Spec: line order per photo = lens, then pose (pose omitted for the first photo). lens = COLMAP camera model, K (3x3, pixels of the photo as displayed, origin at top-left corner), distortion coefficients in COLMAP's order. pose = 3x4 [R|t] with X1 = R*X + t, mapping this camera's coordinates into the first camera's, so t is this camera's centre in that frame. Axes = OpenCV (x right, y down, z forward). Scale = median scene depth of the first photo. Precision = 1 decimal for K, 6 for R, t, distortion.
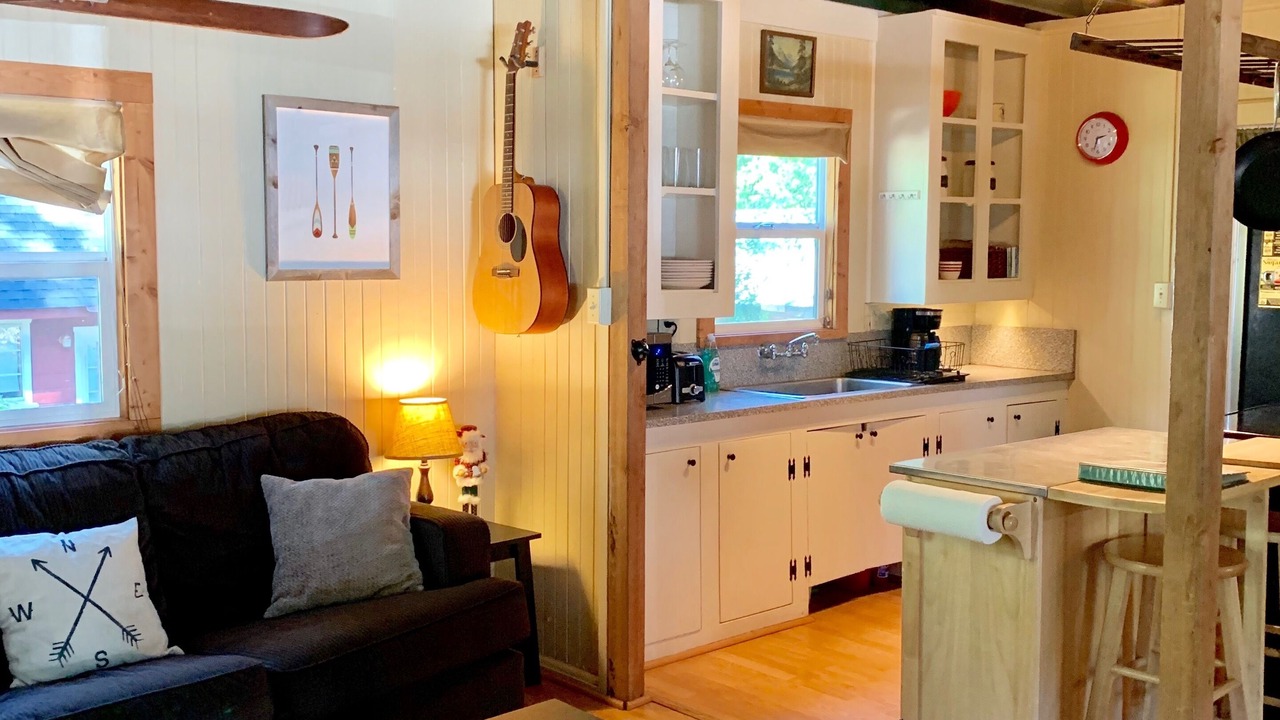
lens RADIAL K [[1334.0, 0, 639.4], [0, 1334.0, 353.0], [0, 0, 1]] dist [0.065687, 0.000000]
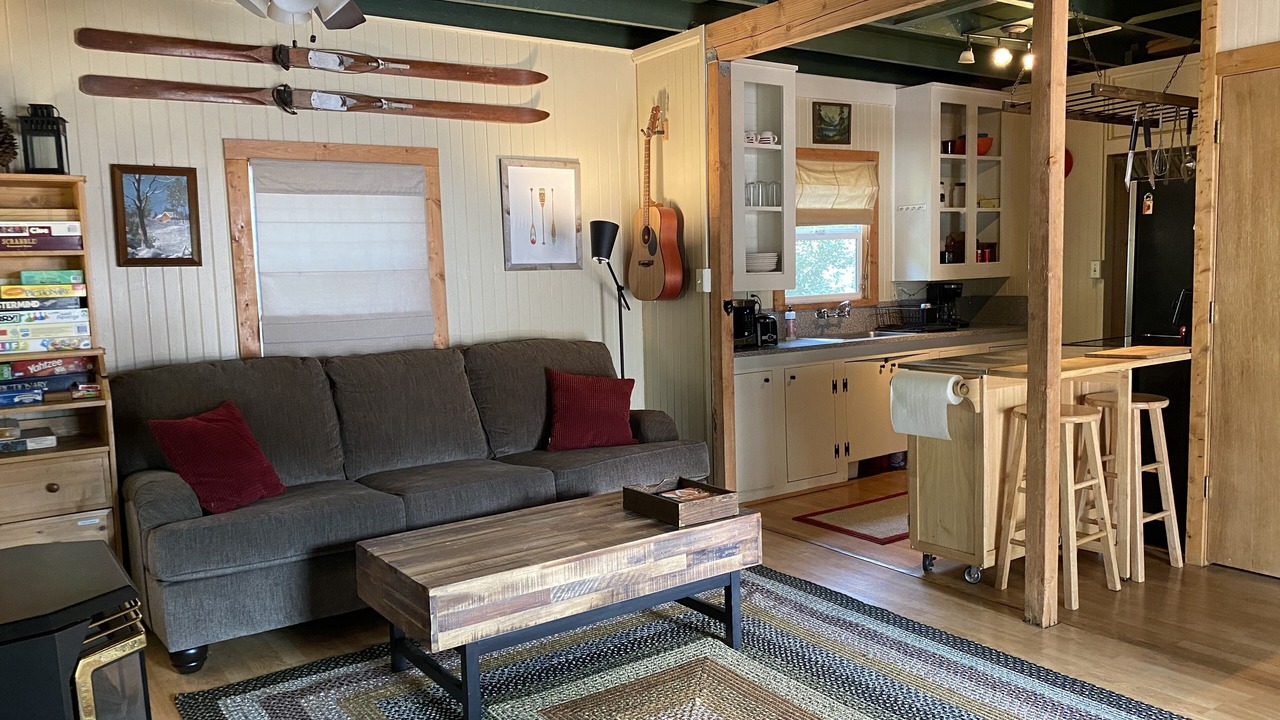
lens RADIAL K [[974.4, 0, 647.4], [0, 974.4, 364.0], [0, 0, 1]] dist [0.030280, -0.004662]
pose [[0.993394, -0.017437, -0.113422, 0.025583], [0.020531, 0.999447, 0.026166, 0.025485], [0.112903, -0.028322, 0.993202, -0.142304]]
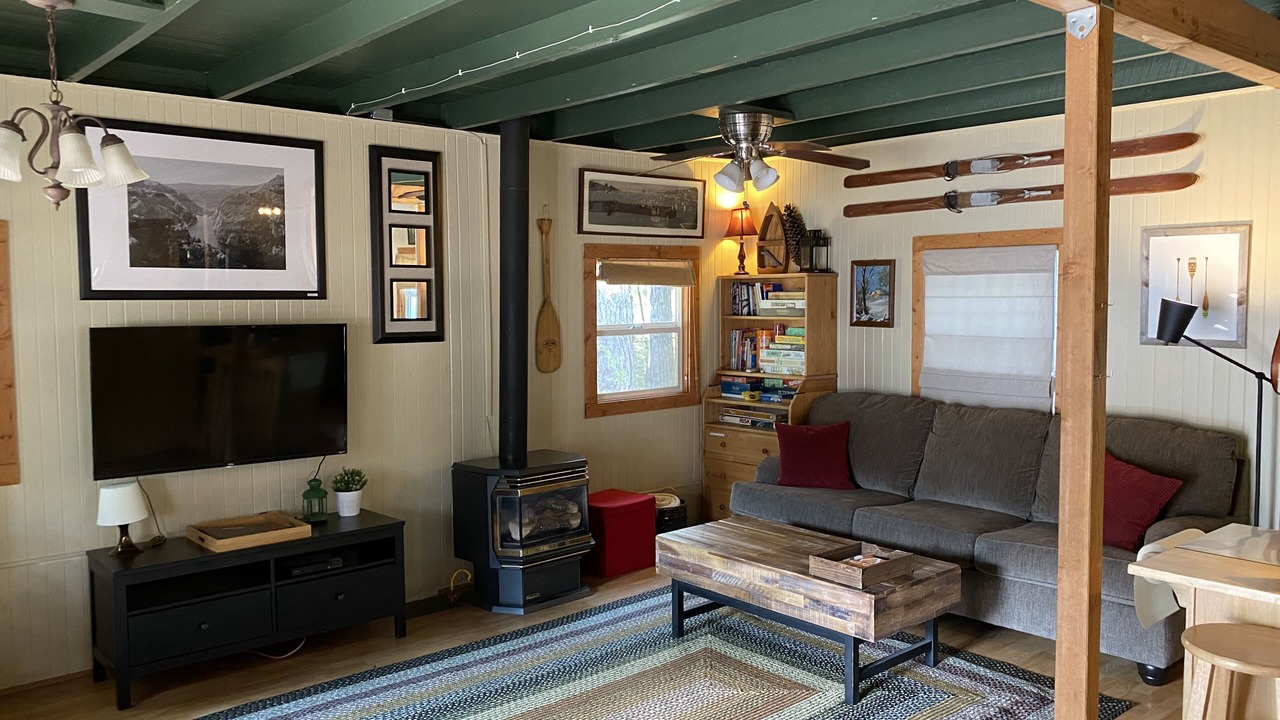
lens RADIAL K [[974.4, 0, 641.4], [0, 974.4, 359.6], [0, 0, 1]] dist [0.030280, -0.004662]
pose [[-0.012785, 0.071162, -0.997383, 0.697960], [-0.063226, 0.995411, 0.071832, -0.064208], [0.997917, 0.063979, -0.008227, 0.318952]]
